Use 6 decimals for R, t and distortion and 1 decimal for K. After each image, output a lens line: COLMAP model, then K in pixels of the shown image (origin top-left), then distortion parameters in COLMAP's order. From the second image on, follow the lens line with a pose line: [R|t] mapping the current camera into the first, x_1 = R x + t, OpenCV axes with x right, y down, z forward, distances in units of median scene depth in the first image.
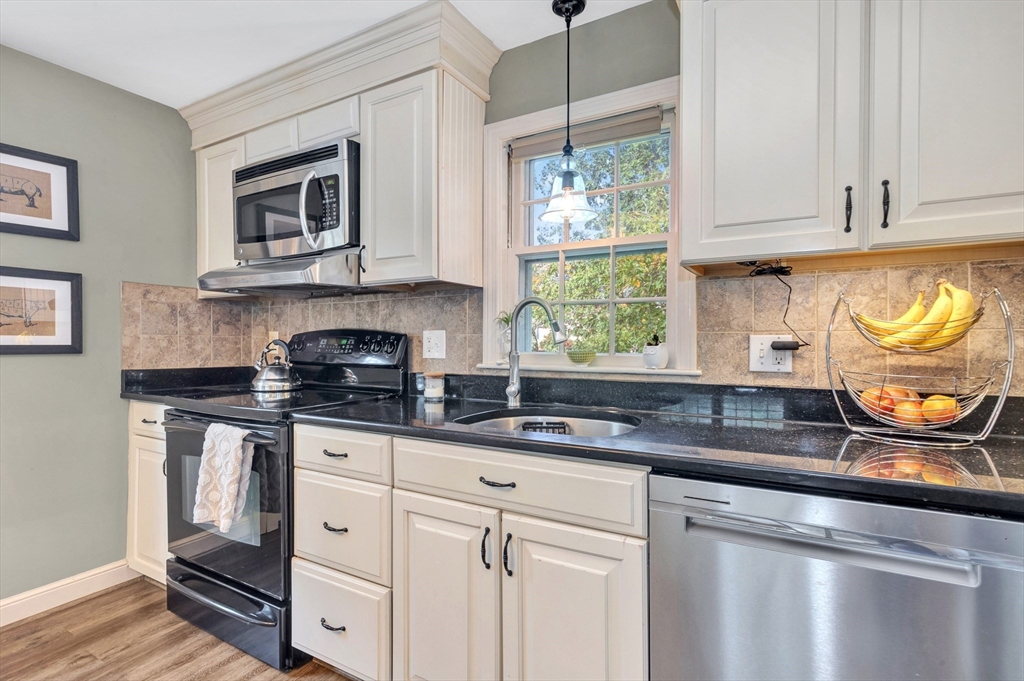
lens RADIAL K [[506.6, 0, 502.9], [0, 506.6, 344.6], [0, 0, 1]] dist [0.013115, 0.000408]
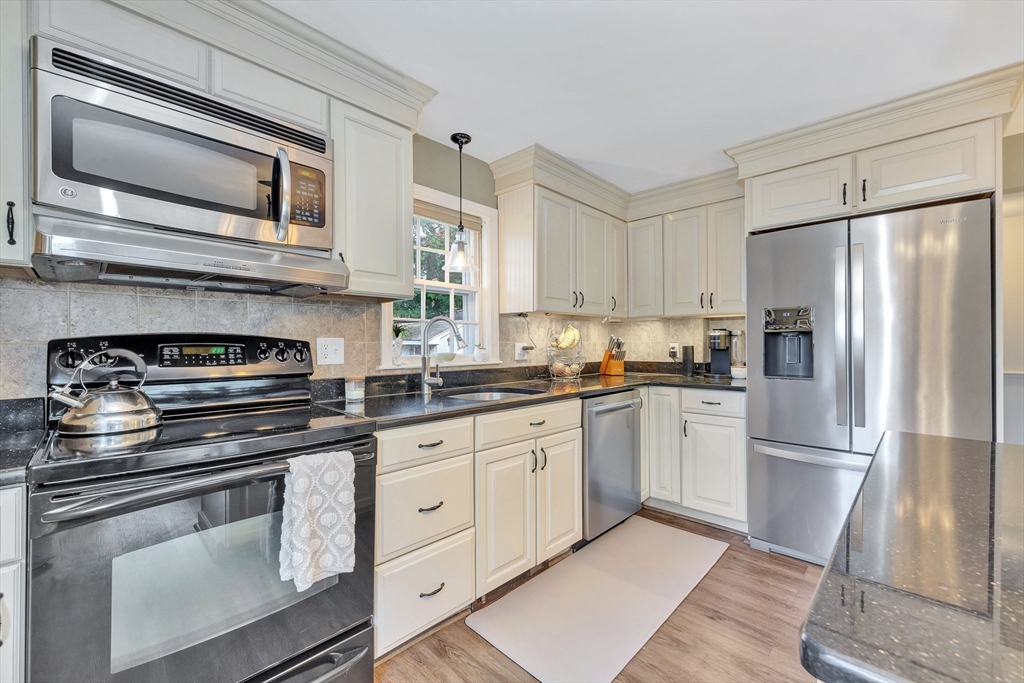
lens RADIAL K [[419.4, 0, 507.7], [0, 419.4, 343.8], [0, 0, 1]] dist [0.002812, 0.000313]
pose [[0.232335, -0.000318, 0.972636, -1.008413], [0.012303, 0.999921, -0.002612, -0.009923], [-0.972558, 0.012573, 0.232321, 0.492173]]
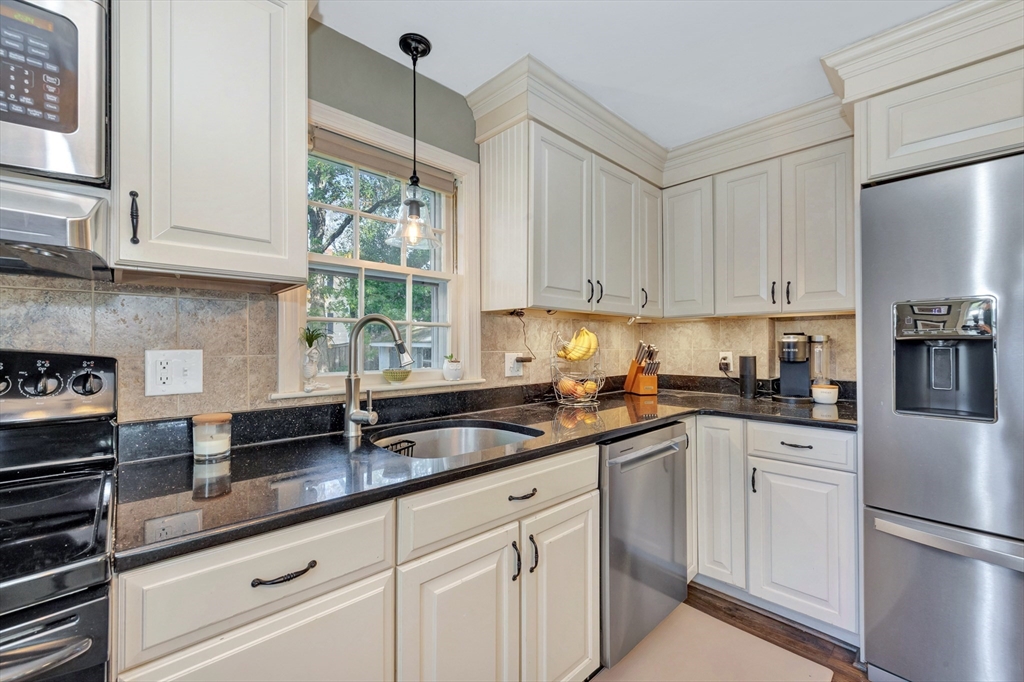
lens RADIAL K [[419.4, 0, 508.6], [0, 419.4, 342.0], [0, 0, 1]] dist [0.002812, 0.000313]
pose [[0.274817, 0.007061, 0.961471, -0.588631], [0.010156, 0.999896, -0.010246, -0.031880], [-0.961443, 0.012580, 0.274716, 0.512313]]
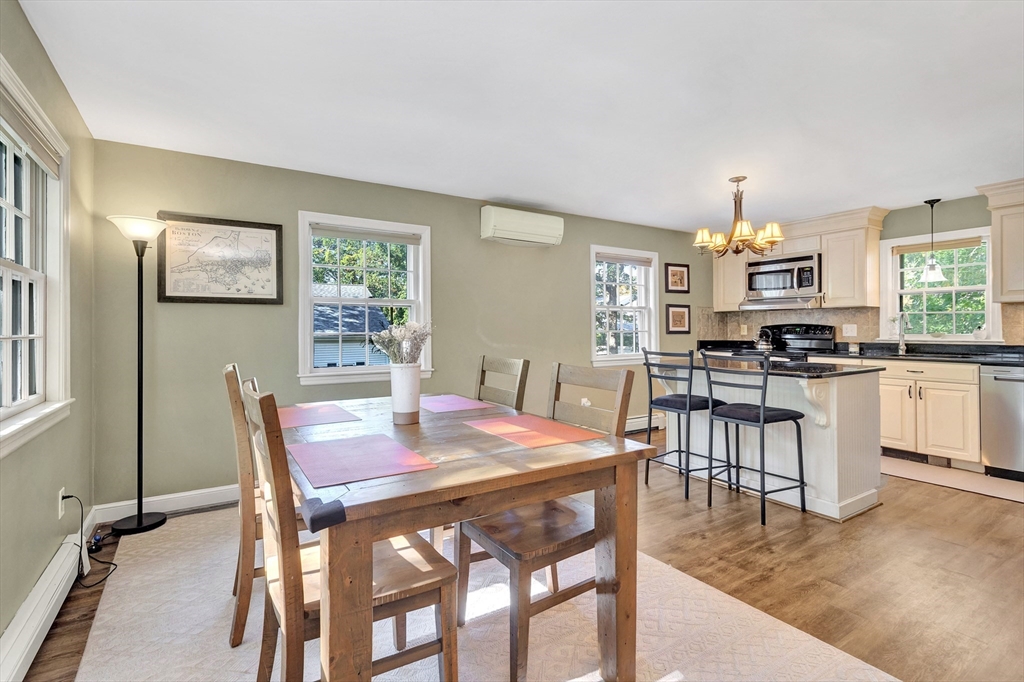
lens RADIAL K [[476.2, 0, 482.1], [0, 476.2, 330.0], [0, 0, 1]] dist [0.006065, 0.001021]
pose [[0.884004, -0.001549, -0.467476, -0.689273], [-0.002214, 0.999969, -0.007502, 0.021027], [0.467474, 0.007667, 0.883974, -2.029360]]
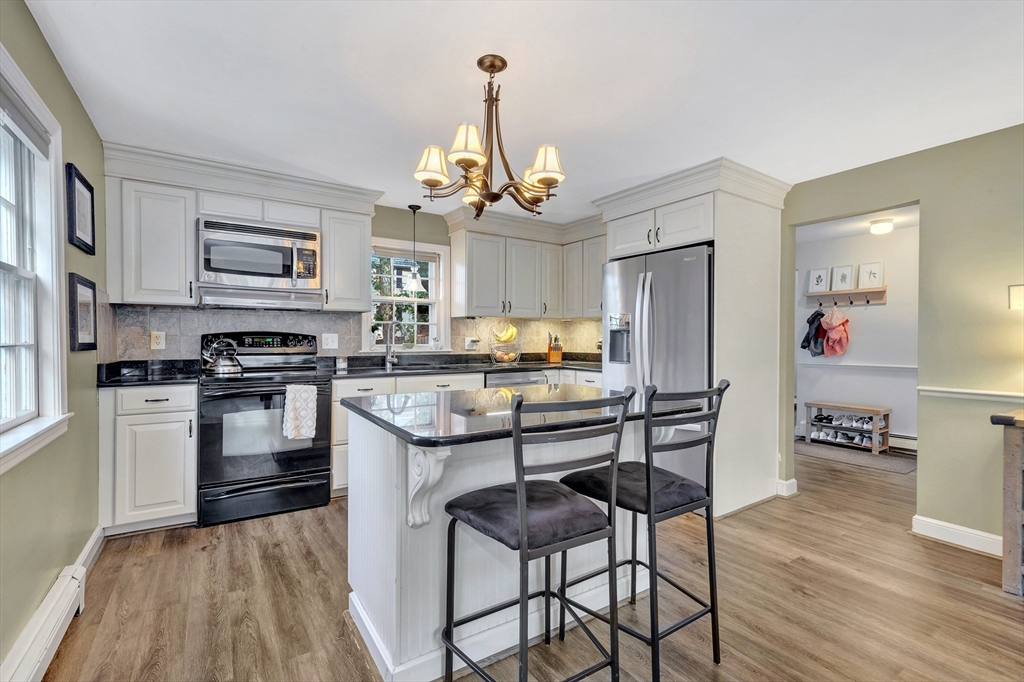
lens RADIAL K [[465.0, 0, 509.1], [0, 465.0, 342.0], [0, 0, 1]] dist [0.011535, 0.000244]
pose [[0.439399, -0.004619, 0.898280, -1.560551], [0.004391, 0.999986, 0.002994, 0.000145], [-0.898281, 0.002629, 0.439413, -0.393107]]
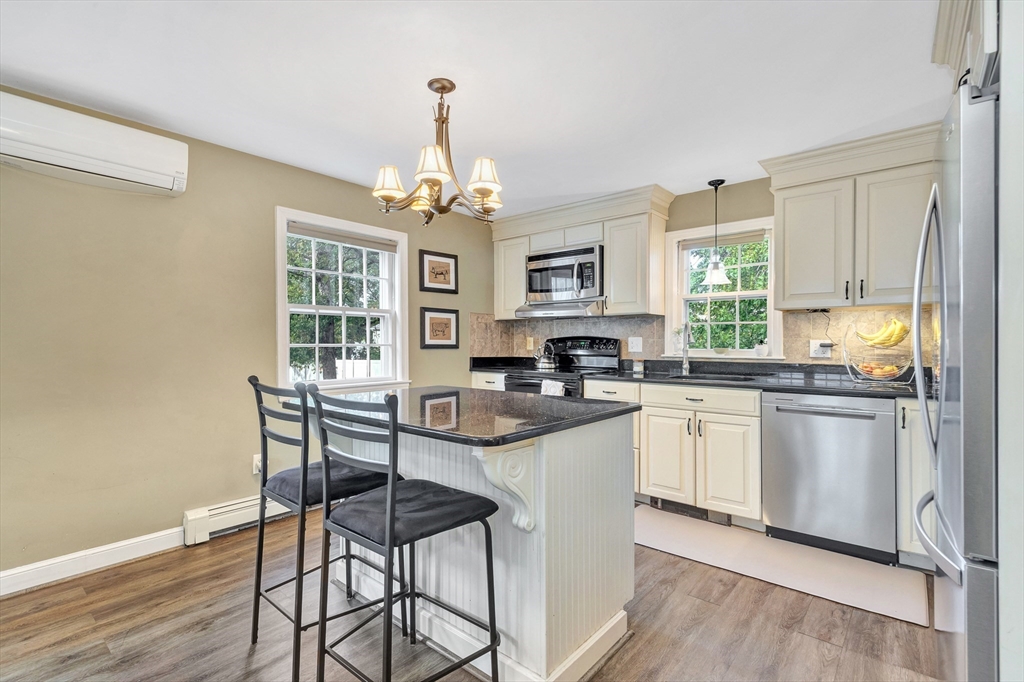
lens RADIAL K [[476.2, 0, 505.0], [0, 476.2, 344.9], [0, 0, 1]] dist [0.006065, 0.001021]
pose [[0.984314, 0.003459, -0.176394, -0.338800], [-0.004433, 0.999977, -0.005130, 0.013652], [0.176372, 0.005832, 0.984306, -0.964617]]
